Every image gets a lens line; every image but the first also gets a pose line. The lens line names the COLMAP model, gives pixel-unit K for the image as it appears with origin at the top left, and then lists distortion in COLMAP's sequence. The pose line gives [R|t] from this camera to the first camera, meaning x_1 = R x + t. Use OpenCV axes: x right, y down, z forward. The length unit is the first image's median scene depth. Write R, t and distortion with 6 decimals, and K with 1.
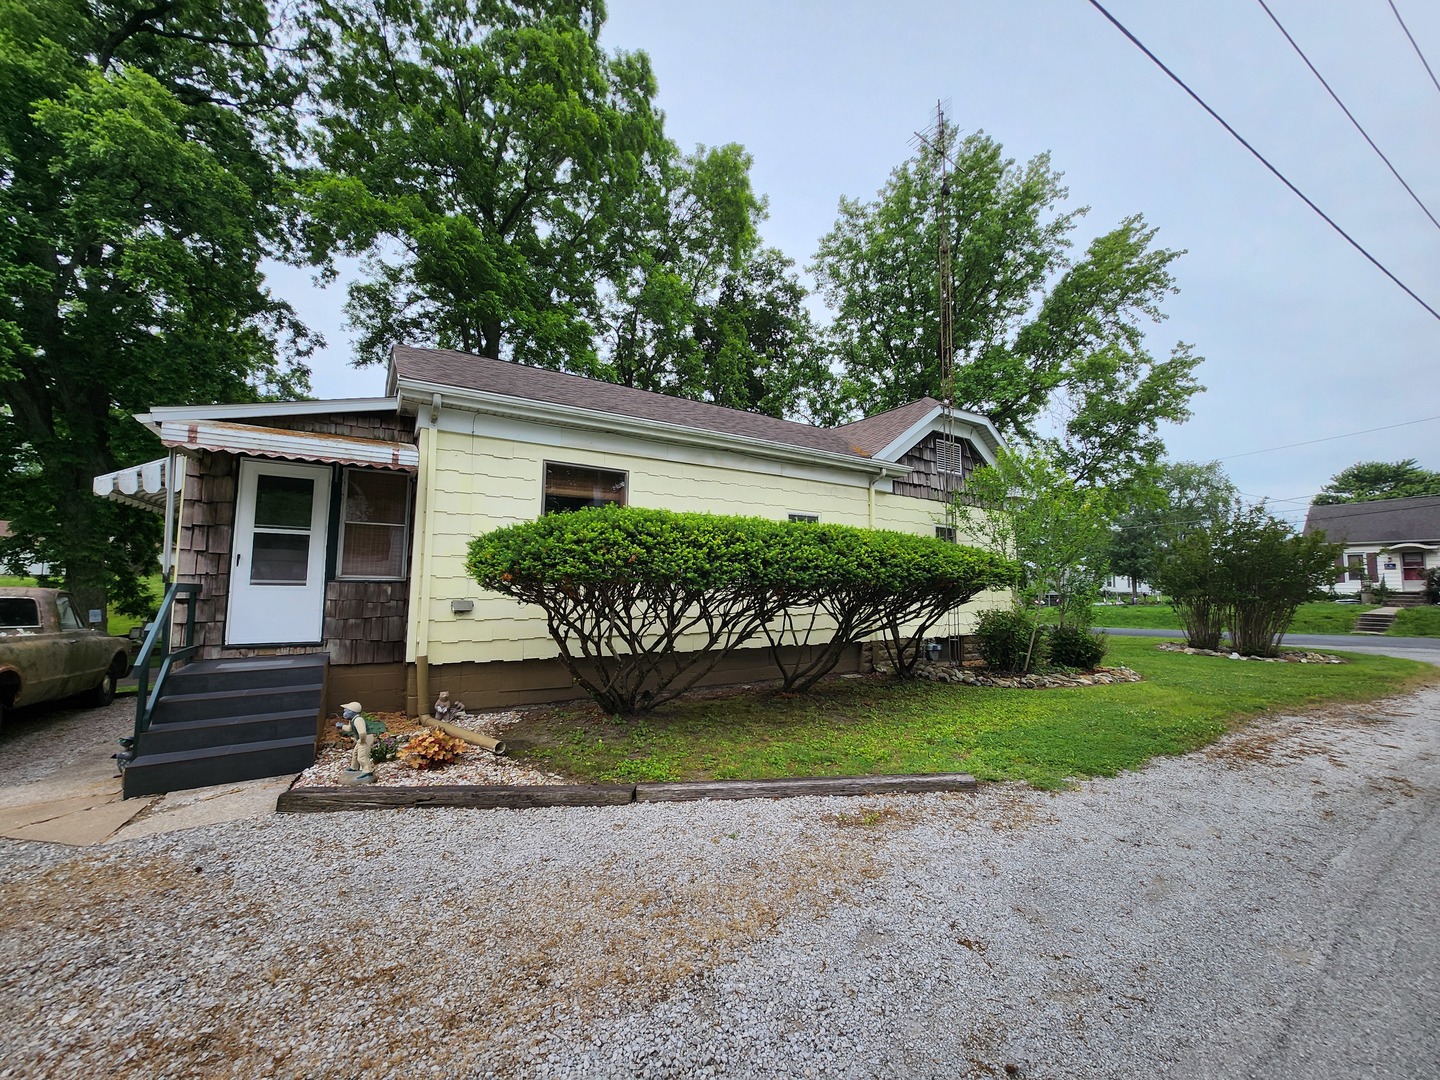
lens RADIAL K [[582.8, 0, 720.0], [0, 582.8, 540.0], [0, 0, 1]] dist [-0.008068, 0.000023]
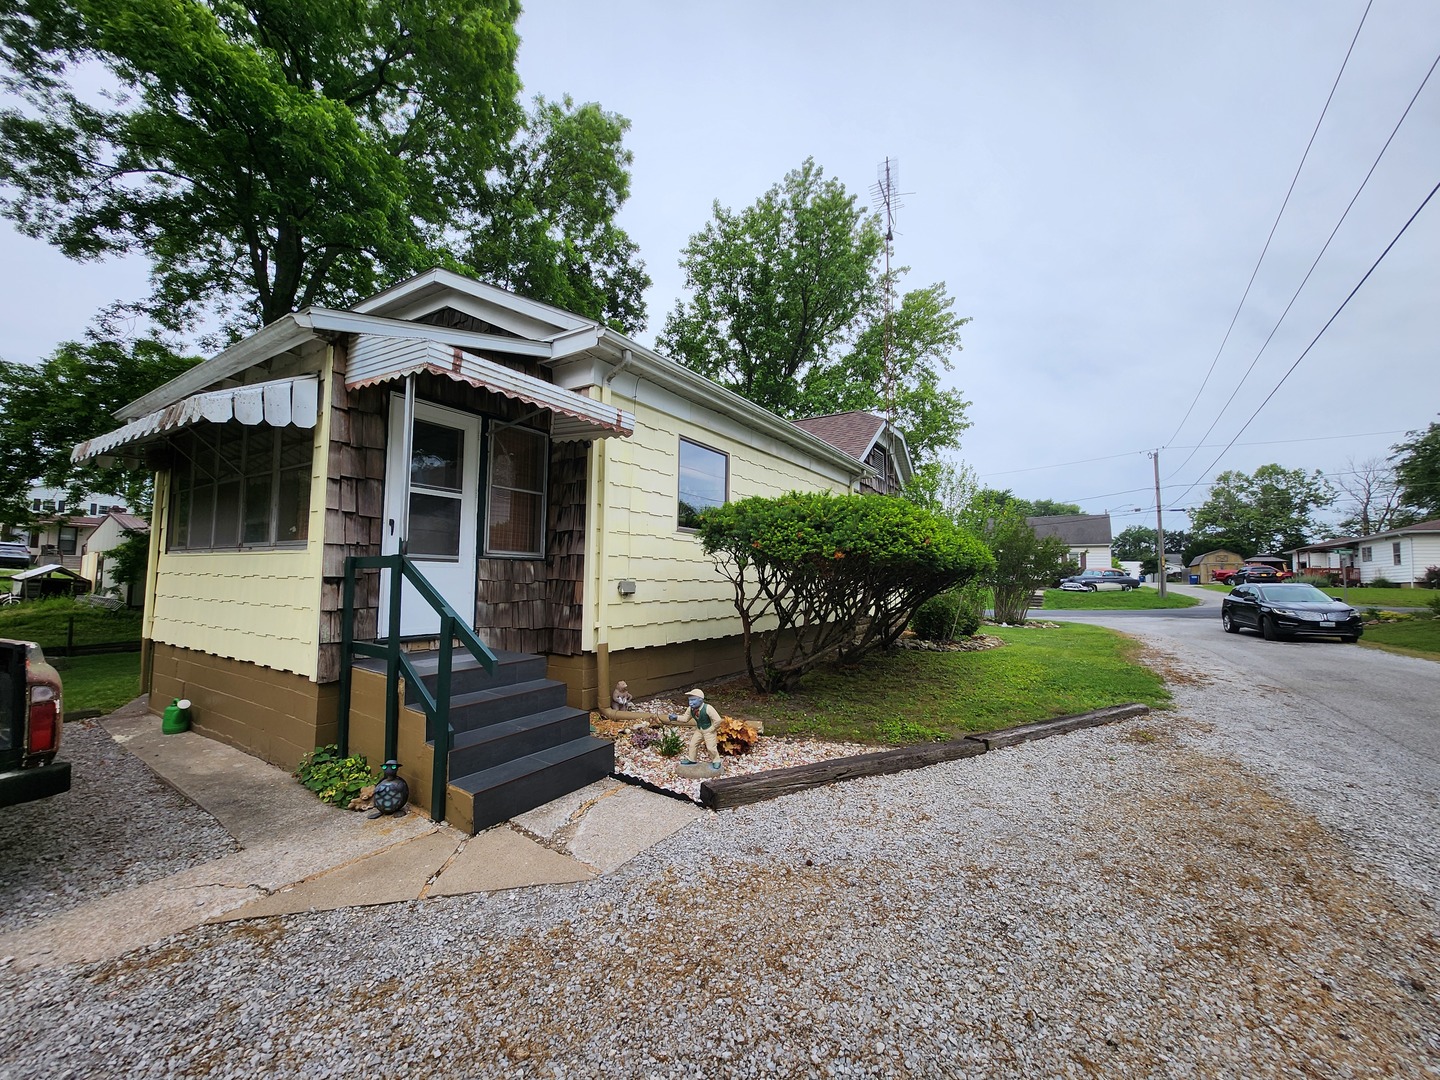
lens RADIAL K [[583.6, 0, 720.0], [0, 583.6, 540.0], [0, 0, 1]] dist [0.001616, 0.000236]
pose [[0.901192, 0.033259, 0.432142, -0.712406], [-0.041526, 0.999090, 0.009706, 0.024170], [-0.431426, -0.026692, 0.901754, 0.113754]]
